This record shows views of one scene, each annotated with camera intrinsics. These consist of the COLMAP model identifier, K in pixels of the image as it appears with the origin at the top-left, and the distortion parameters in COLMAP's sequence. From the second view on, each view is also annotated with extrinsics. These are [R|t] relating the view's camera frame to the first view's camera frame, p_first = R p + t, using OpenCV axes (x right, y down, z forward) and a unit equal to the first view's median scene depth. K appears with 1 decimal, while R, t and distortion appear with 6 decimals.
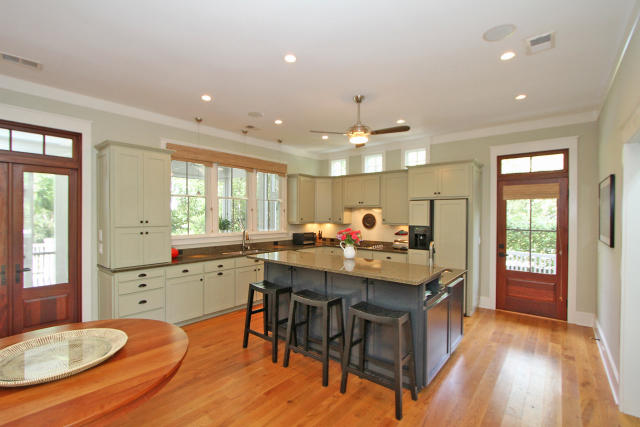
lens RADIAL K [[294.0, 0, 313.8], [0, 294.0, 214.4], [0, 0, 1]] dist [-0.020595, 0.001976]
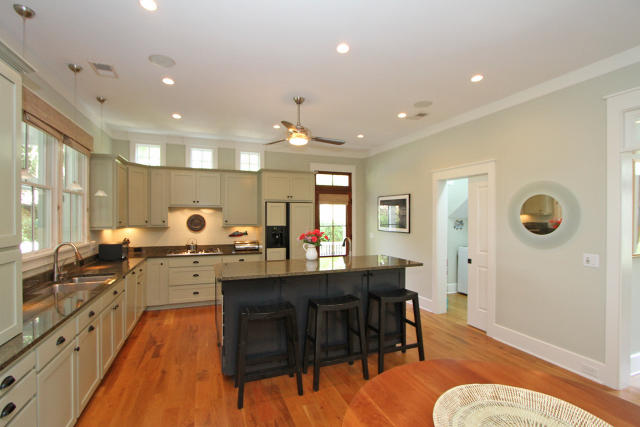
lens RADIAL K [[294.0, 0, 318.2], [0, 294.0, 214.1], [0, 0, 1]] dist [-0.020595, 0.001976]
pose [[0.483958, 0.001962, 0.875089, -0.521779], [0.000870, 0.999996, -0.002724, -0.001946], [-0.875091, 0.002080, 0.483954, 0.348552]]
